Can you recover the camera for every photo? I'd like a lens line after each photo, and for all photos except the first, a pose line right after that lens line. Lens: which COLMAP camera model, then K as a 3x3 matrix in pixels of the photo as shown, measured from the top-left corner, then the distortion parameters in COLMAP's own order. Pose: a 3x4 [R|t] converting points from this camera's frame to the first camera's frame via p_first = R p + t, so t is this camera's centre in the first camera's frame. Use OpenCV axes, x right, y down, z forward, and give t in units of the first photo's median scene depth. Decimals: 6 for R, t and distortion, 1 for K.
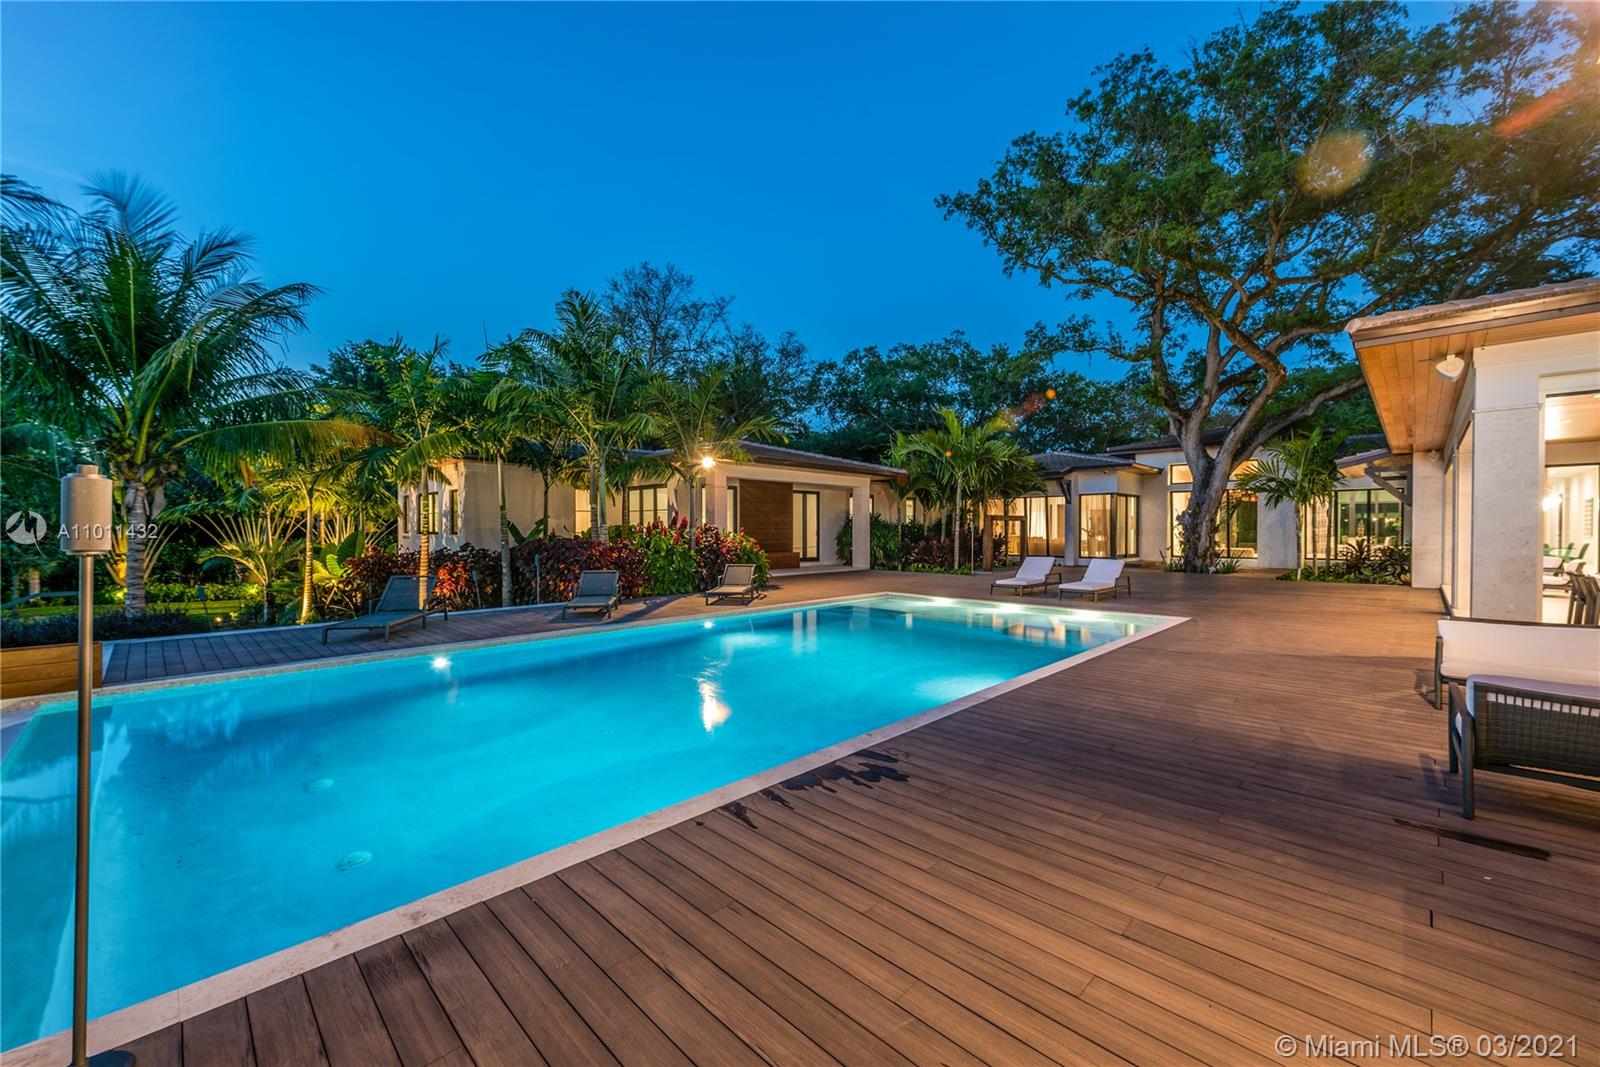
lens RADIAL K [[628.7, 0, 812.7], [0, 628.7, 528.5], [0, 0, 1]] dist [0.010073, -0.000180]
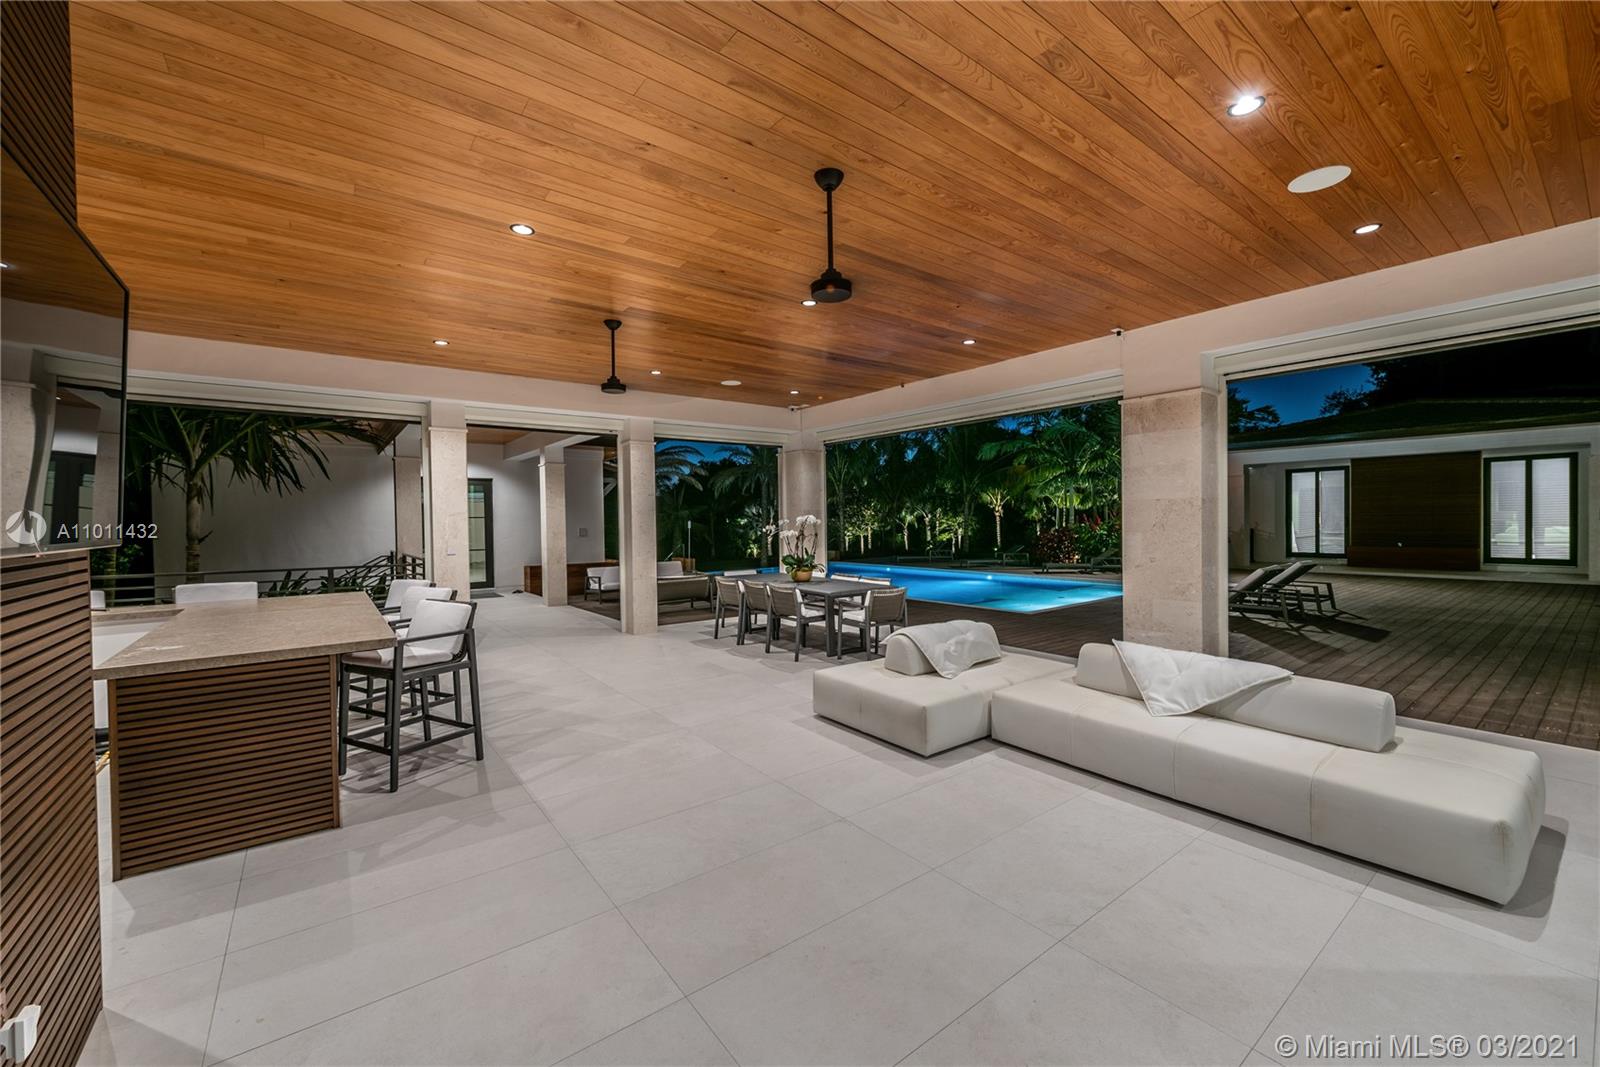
lens RADIAL K [[628.7, 0, 812.7], [0, 628.7, 528.5], [0, 0, 1]] dist [0.010073, -0.000180]
pose [[-0.144678, 0.014933, -0.989366, 0.769765], [0.013323, 0.999825, 0.013143, -0.003067], [0.989389, -0.011280, -0.144852, 0.377109]]
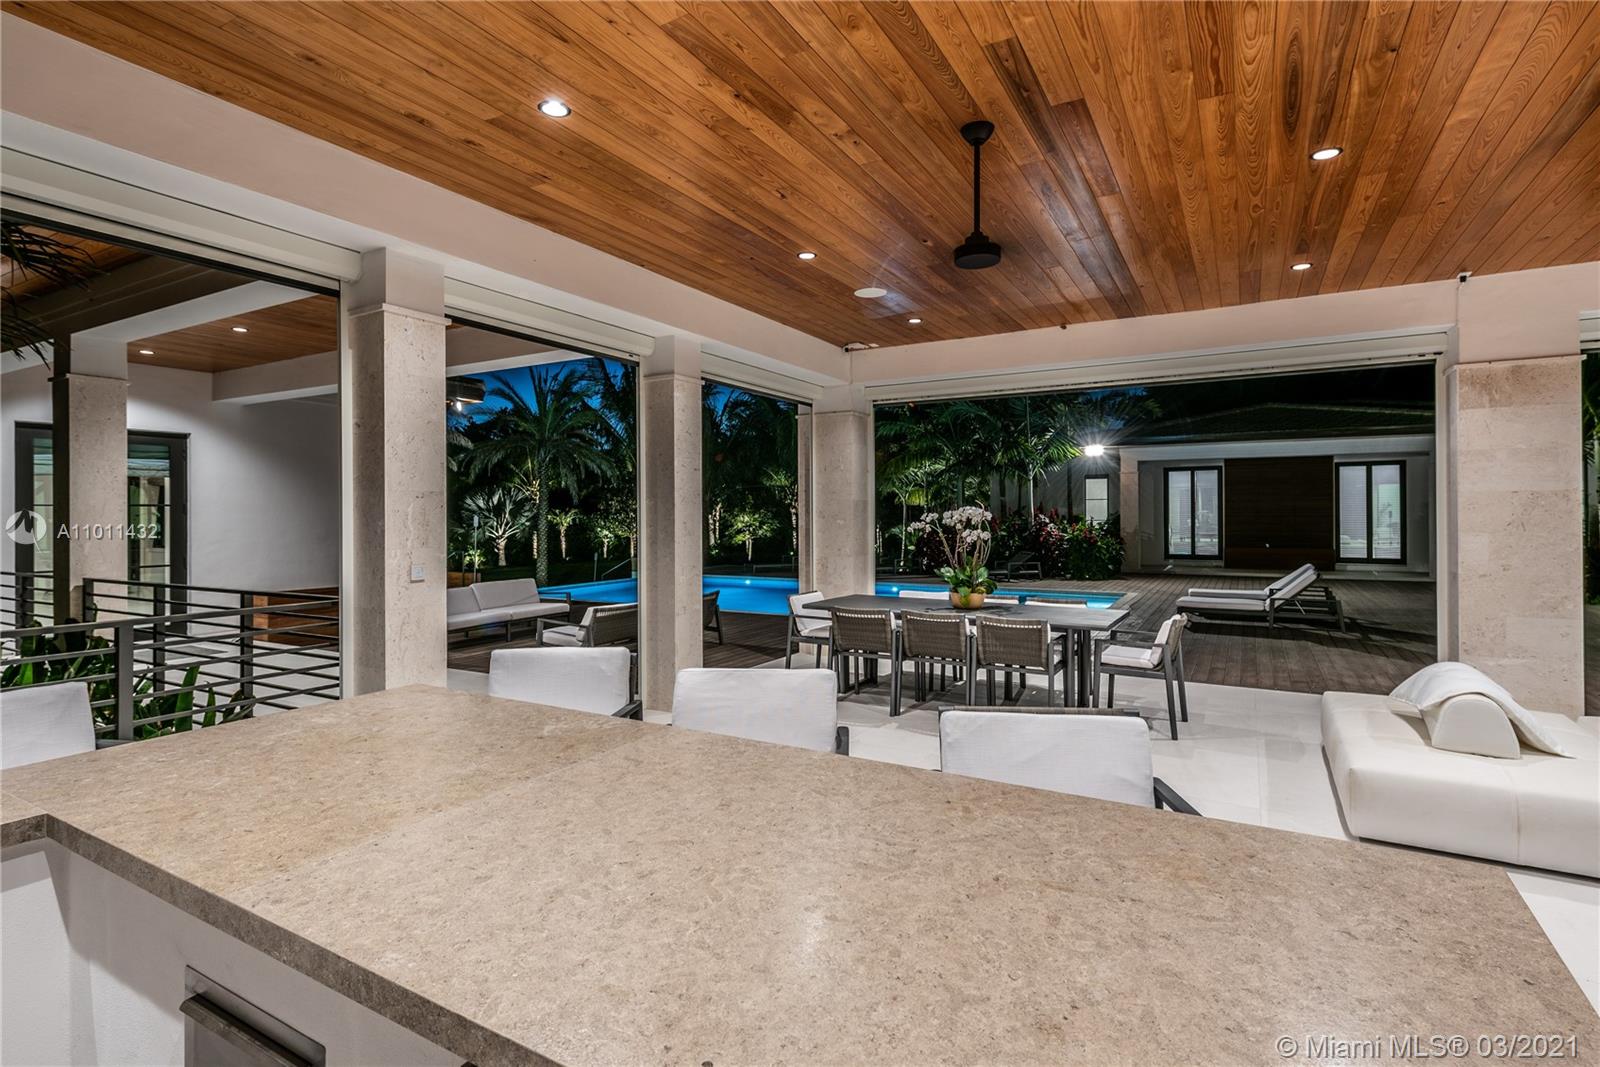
lens RADIAL K [[766.0, 0, 798.7], [0, 766.0, 513.6], [0, 0, 1]] dist [0.003313, 0.000321]
pose [[0.242811, -0.004009, -0.970065, 0.678119], [0.004573, 0.999985, -0.002987, -0.002826], [0.970063, -0.003711, 0.242826, 0.190699]]
